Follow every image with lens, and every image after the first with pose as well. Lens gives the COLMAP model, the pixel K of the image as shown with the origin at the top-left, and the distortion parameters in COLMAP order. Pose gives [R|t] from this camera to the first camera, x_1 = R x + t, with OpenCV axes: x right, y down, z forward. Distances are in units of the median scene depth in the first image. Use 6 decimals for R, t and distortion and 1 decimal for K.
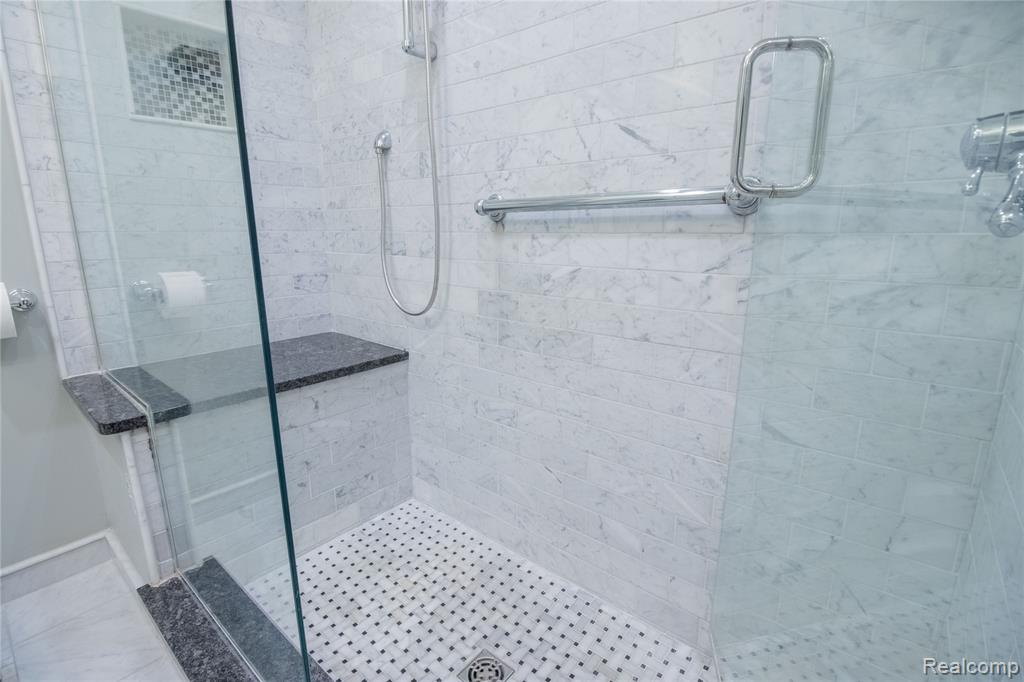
lens RADIAL K [[478.5, 0, 517.1], [0, 478.5, 337.5], [0, 0, 1]] dist [0.000882, -0.011700]
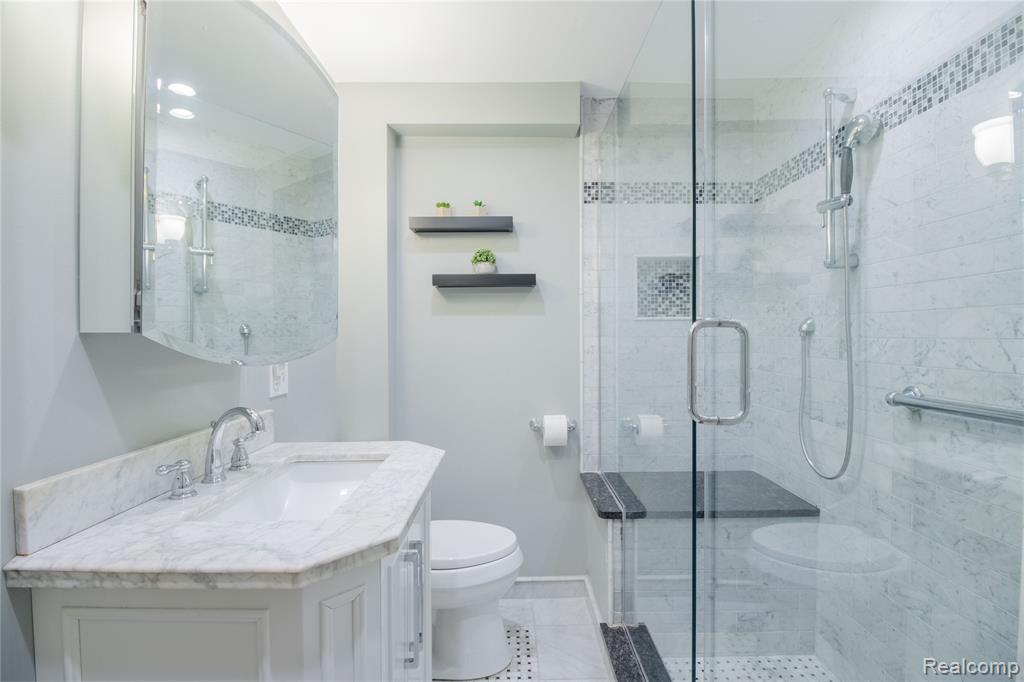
lens RADIAL K [[478.5, 0, 517.1], [0, 478.5, 337.5], [0, 0, 1]] dist [0.000882, -0.011700]
pose [[0.648267, 0.001891, -0.761411, 0.189485], [-0.165614, 0.976405, -0.138580, -0.108674], [0.743184, 0.215937, 0.633284, -0.352087]]
